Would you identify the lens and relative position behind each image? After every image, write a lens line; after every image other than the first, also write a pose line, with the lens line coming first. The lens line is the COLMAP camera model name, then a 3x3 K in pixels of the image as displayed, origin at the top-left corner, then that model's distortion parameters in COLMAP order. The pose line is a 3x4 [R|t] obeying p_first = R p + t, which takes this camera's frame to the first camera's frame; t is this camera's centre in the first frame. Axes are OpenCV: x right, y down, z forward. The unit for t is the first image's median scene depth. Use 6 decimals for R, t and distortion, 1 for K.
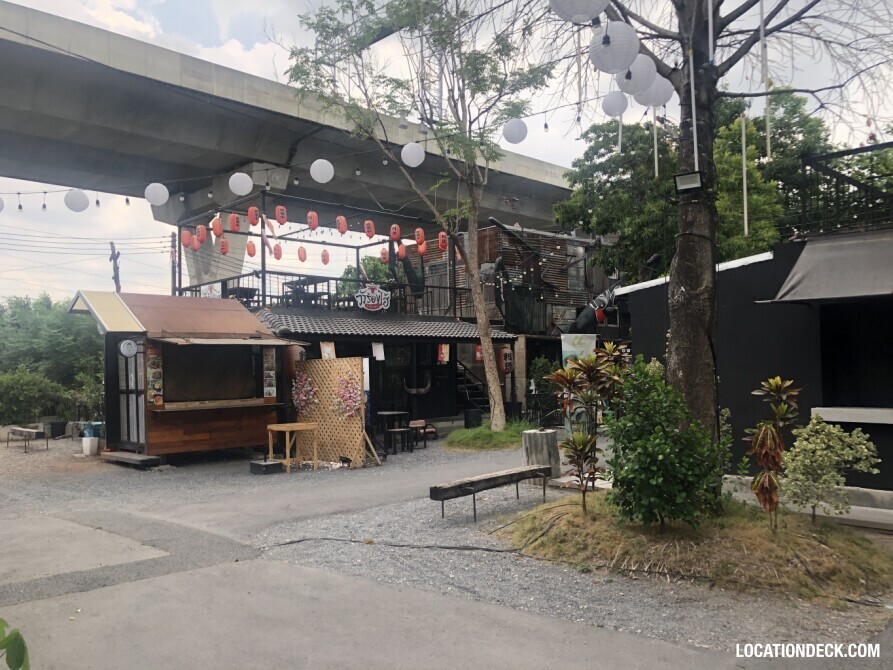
lens RADIAL K [[742.4, 0, 446.7], [0, 742.4, 336.7], [0, 0, 1]] dist [0.040185, -0.029140]
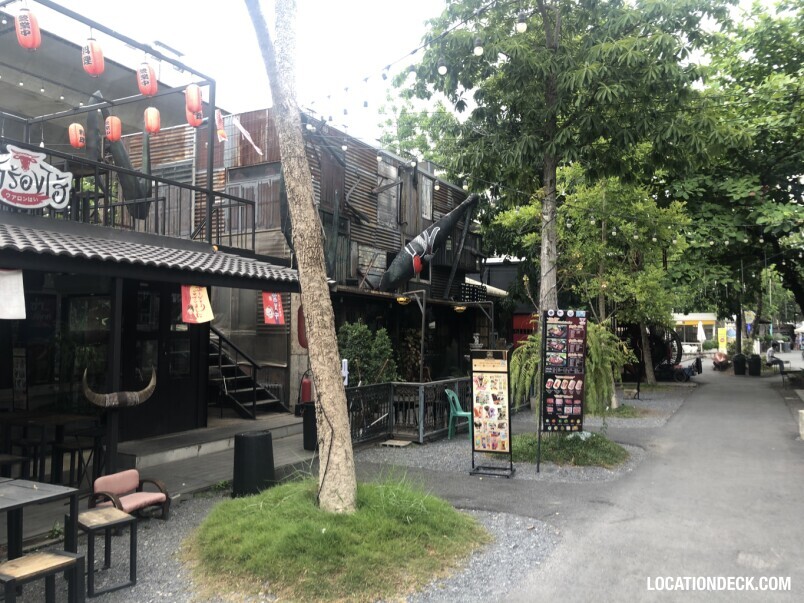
lens RADIAL K [[668.4, 0, 421.9], [0, 668.4, 295.2], [0, 0, 1]] dist [0.040185, -0.029140]
pose [[0.936197, 0.039766, 0.349219, -0.012544], [-0.034545, 0.999179, -0.021167, 0.014989], [-0.349774, 0.007753, 0.936802, 0.452967]]
